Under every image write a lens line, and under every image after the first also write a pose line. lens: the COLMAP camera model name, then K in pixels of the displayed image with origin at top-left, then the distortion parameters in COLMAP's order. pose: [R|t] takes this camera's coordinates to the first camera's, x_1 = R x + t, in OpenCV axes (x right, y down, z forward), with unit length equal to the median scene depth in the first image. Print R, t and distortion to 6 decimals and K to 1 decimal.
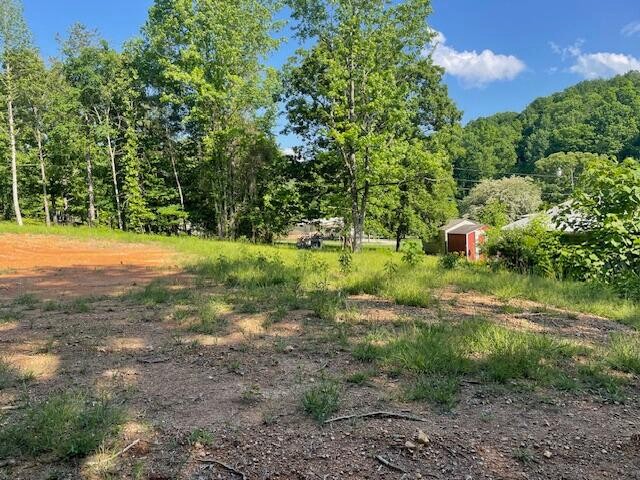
lens RADIAL K [[483.9, 0, 314.9], [0, 483.9, 242.1], [0, 0, 1]] dist [0.079247, -0.101266]
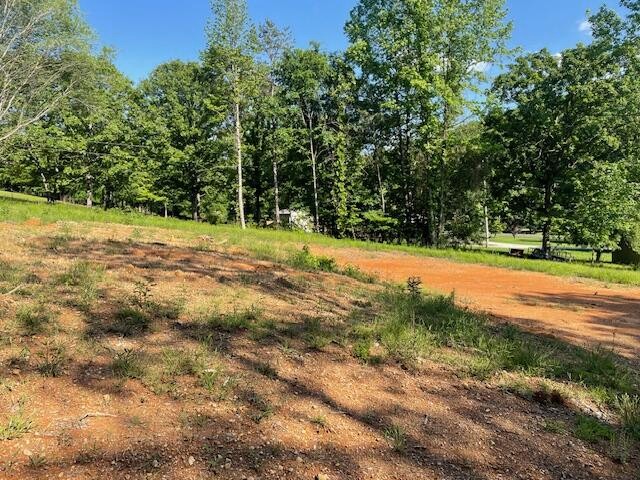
lens RADIAL K [[483.9, 0, 328.1], [0, 483.9, 253.9], [0, 0, 1]] dist [0.079247, -0.101266]
pose [[0.999551, 0.022987, 0.019228, -0.408432], [-0.023802, 0.998779, 0.043284, -0.027275], [-0.018209, -0.043722, 0.998878, -0.006001]]
